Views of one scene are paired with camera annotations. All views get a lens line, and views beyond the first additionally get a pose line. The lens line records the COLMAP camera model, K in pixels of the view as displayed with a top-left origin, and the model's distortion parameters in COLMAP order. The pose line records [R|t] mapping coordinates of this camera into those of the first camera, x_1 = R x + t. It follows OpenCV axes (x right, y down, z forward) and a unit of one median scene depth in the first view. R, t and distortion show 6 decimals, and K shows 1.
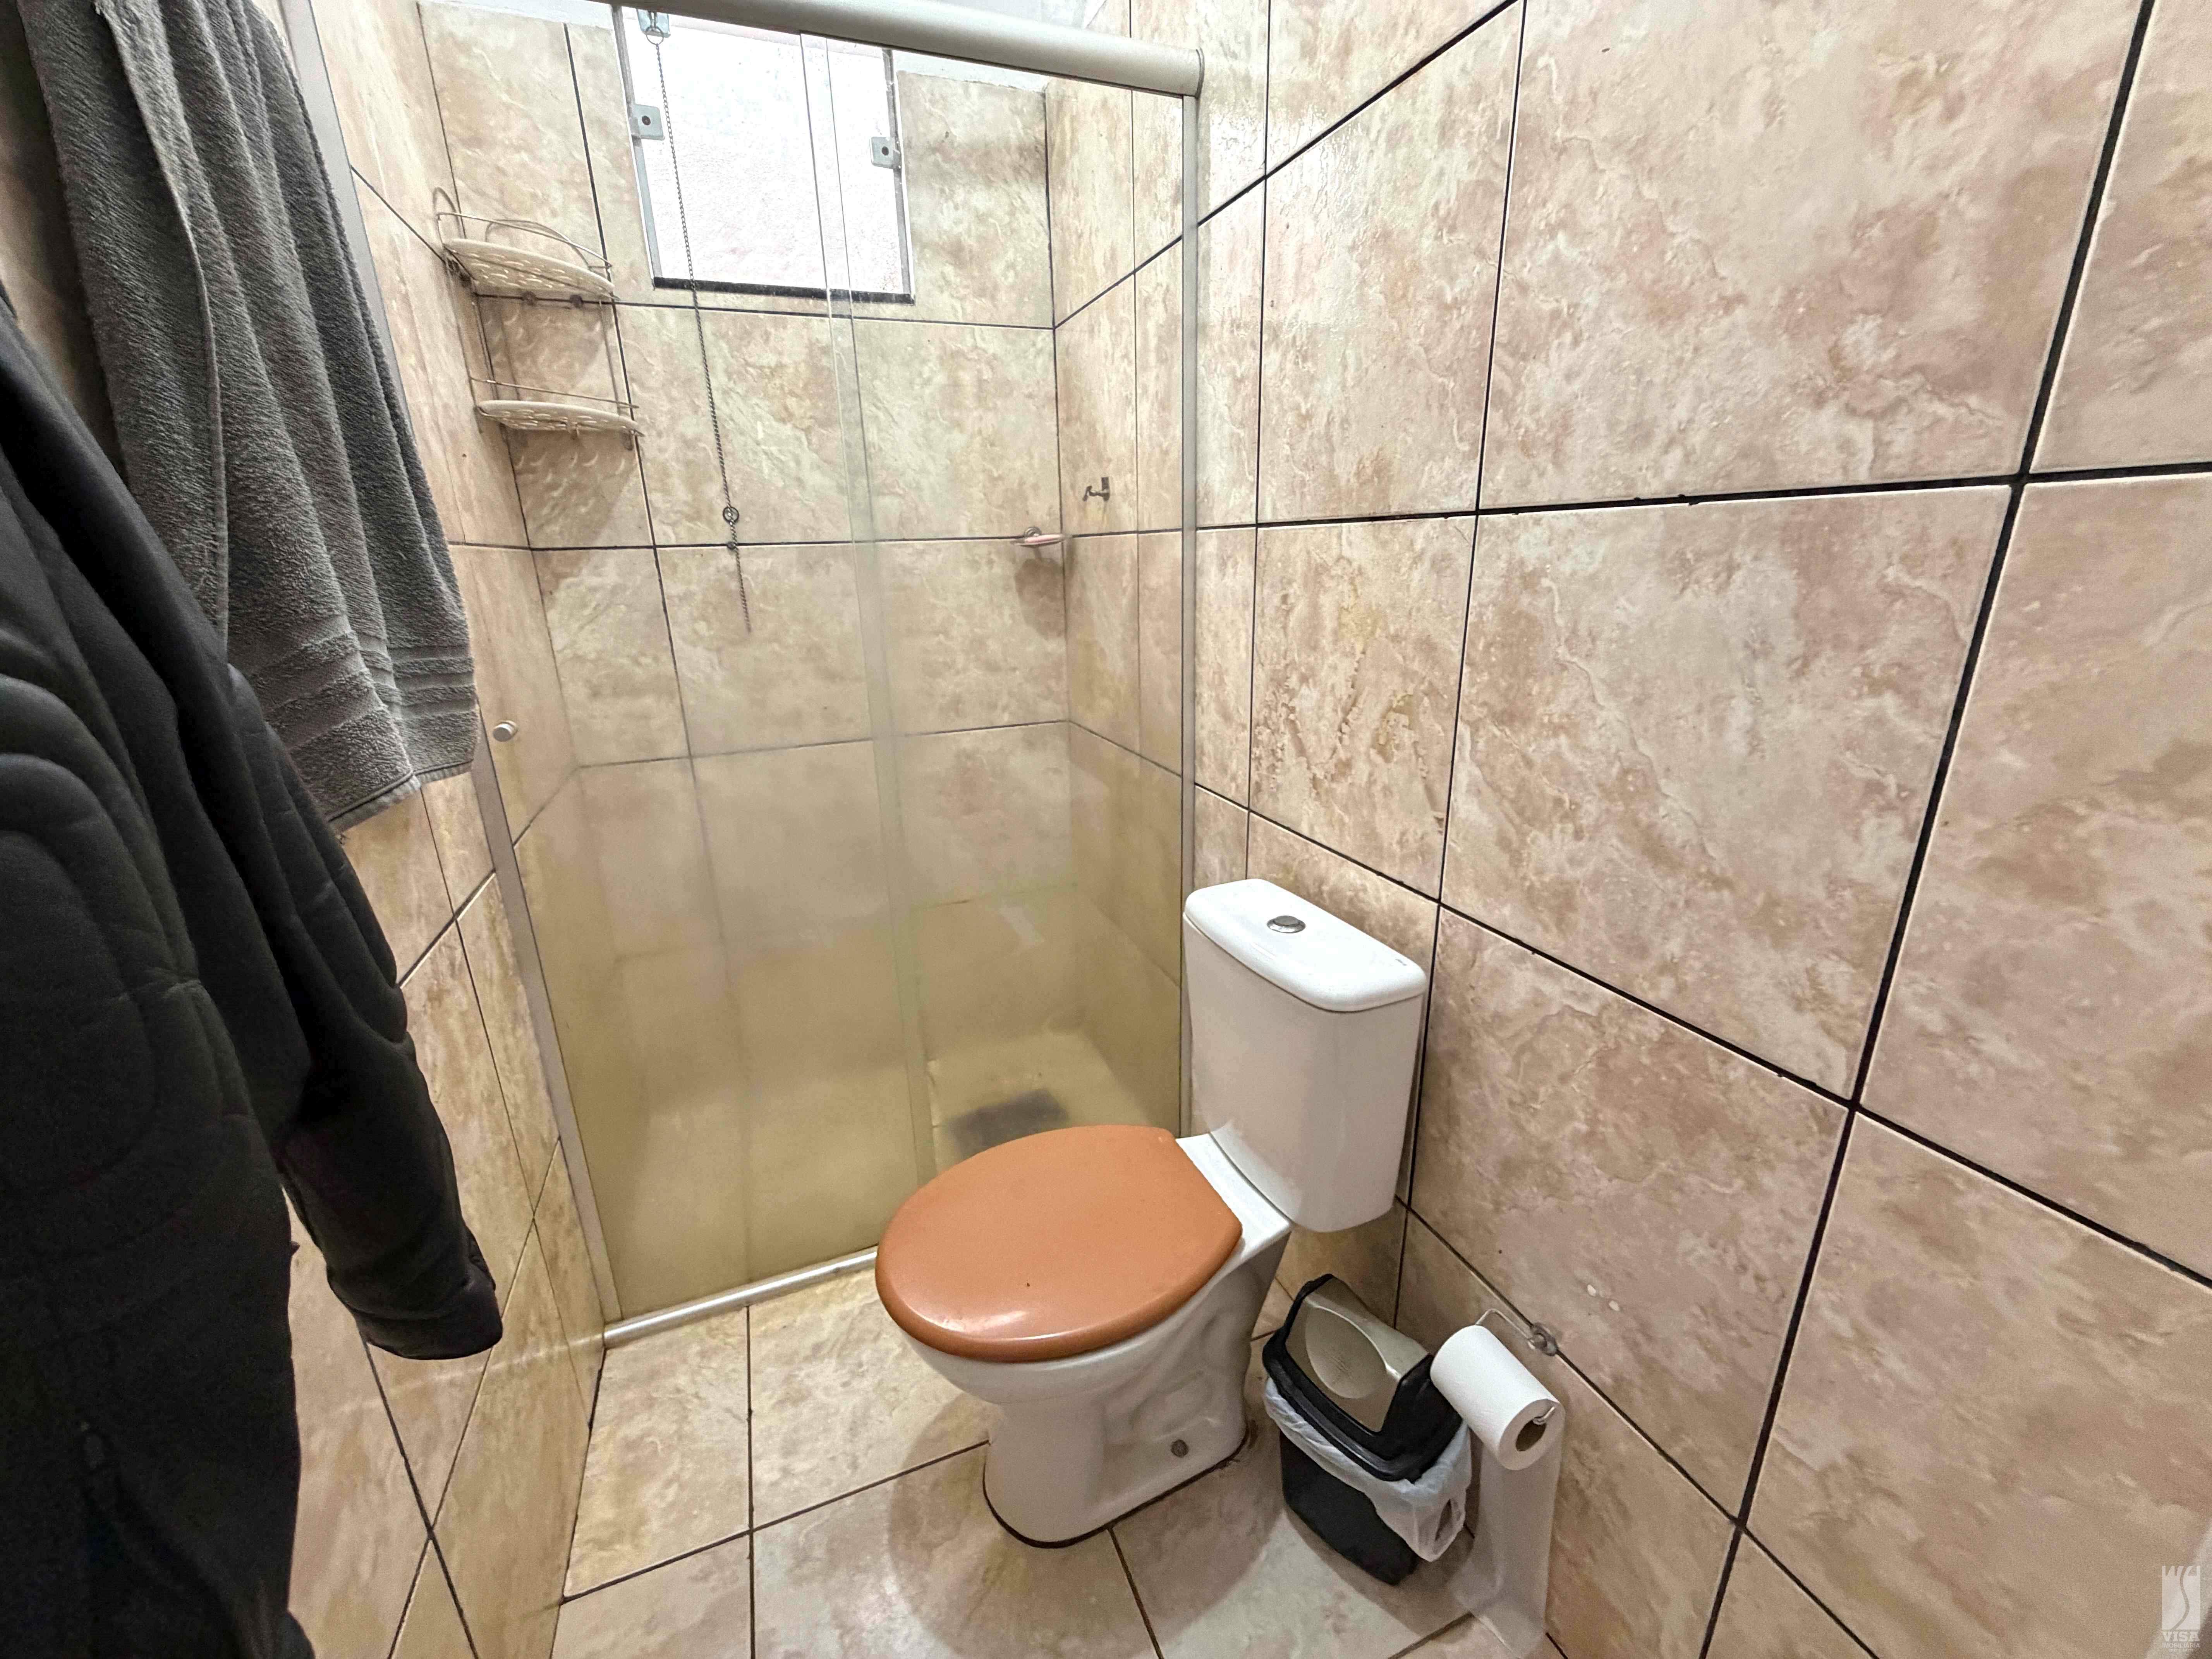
lens RADIAL K [[881.8, 0, 1101.7], [0, 881.8, 824.3], [0, 0, 1]] dist [-0.000415, -0.000219]
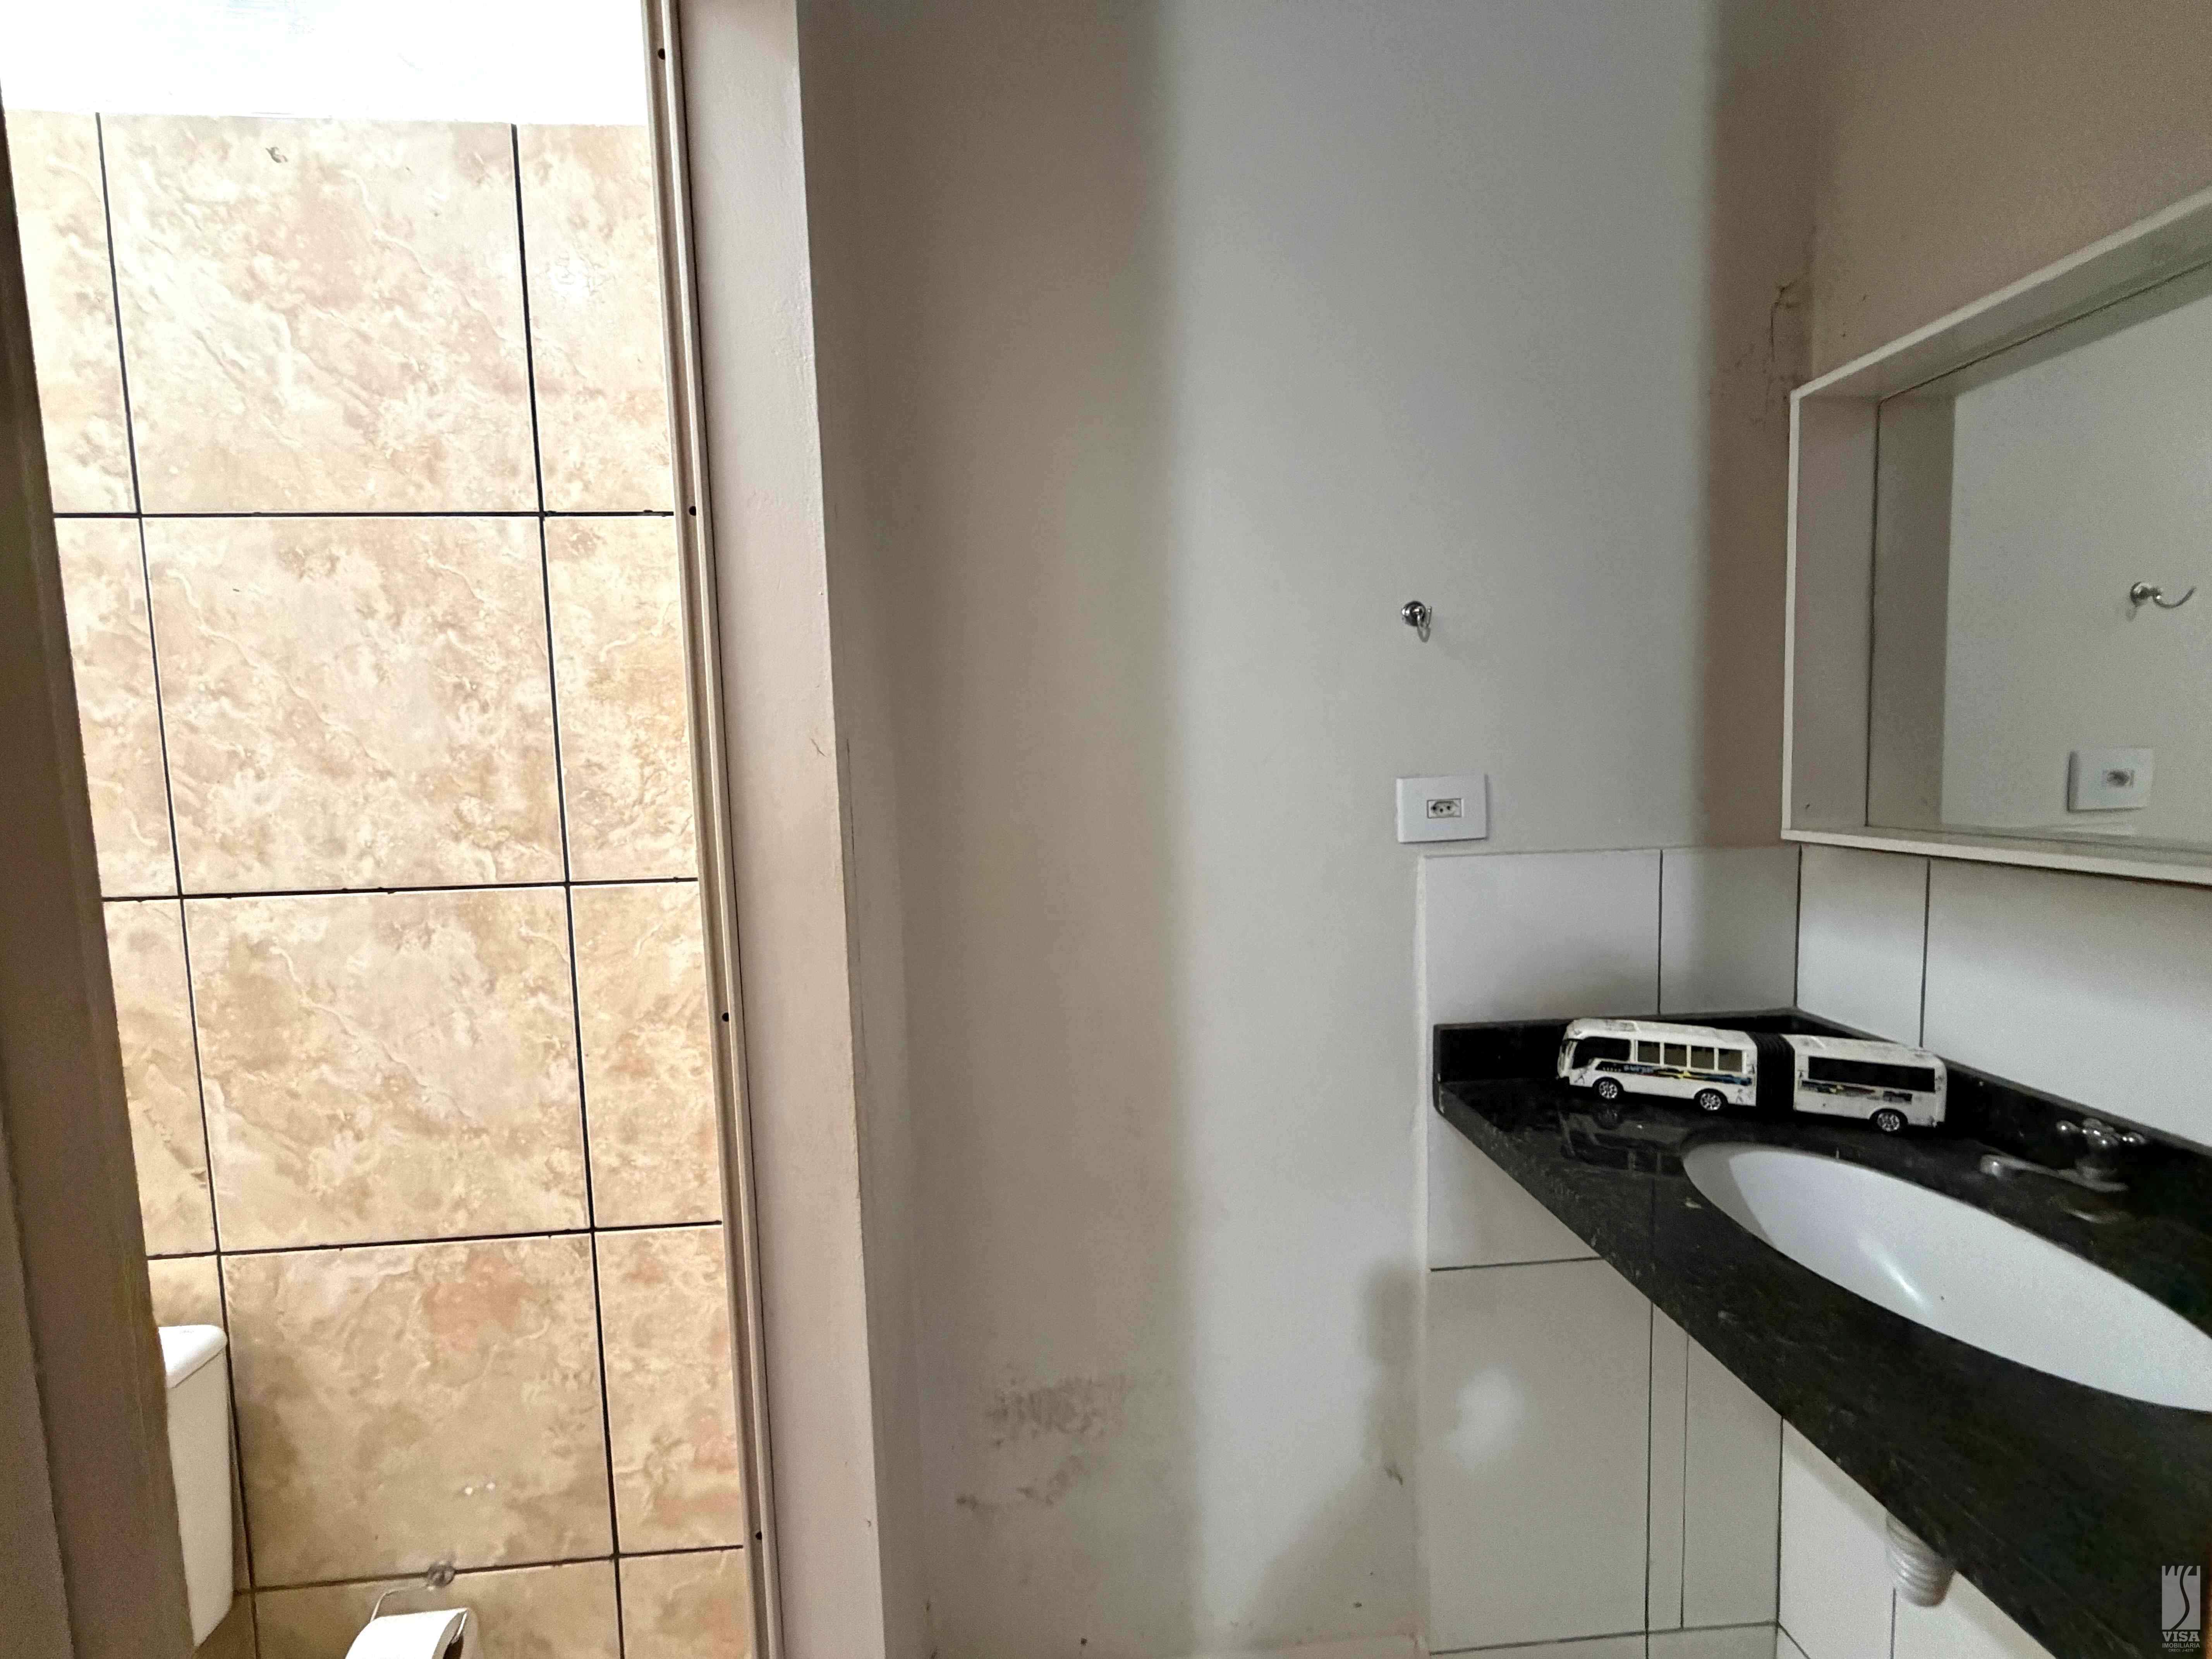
lens RADIAL K [[881.8, 0, 1103.8], [0, 881.8, 829.0], [0, 0, 1]] dist [-0.000415, -0.000219]
pose [[0.292741, -0.056777, 0.954505, -0.375811], [0.301377, 0.952834, -0.035753, -0.048729], [-0.907455, 0.298132, 0.296045, -0.543867]]
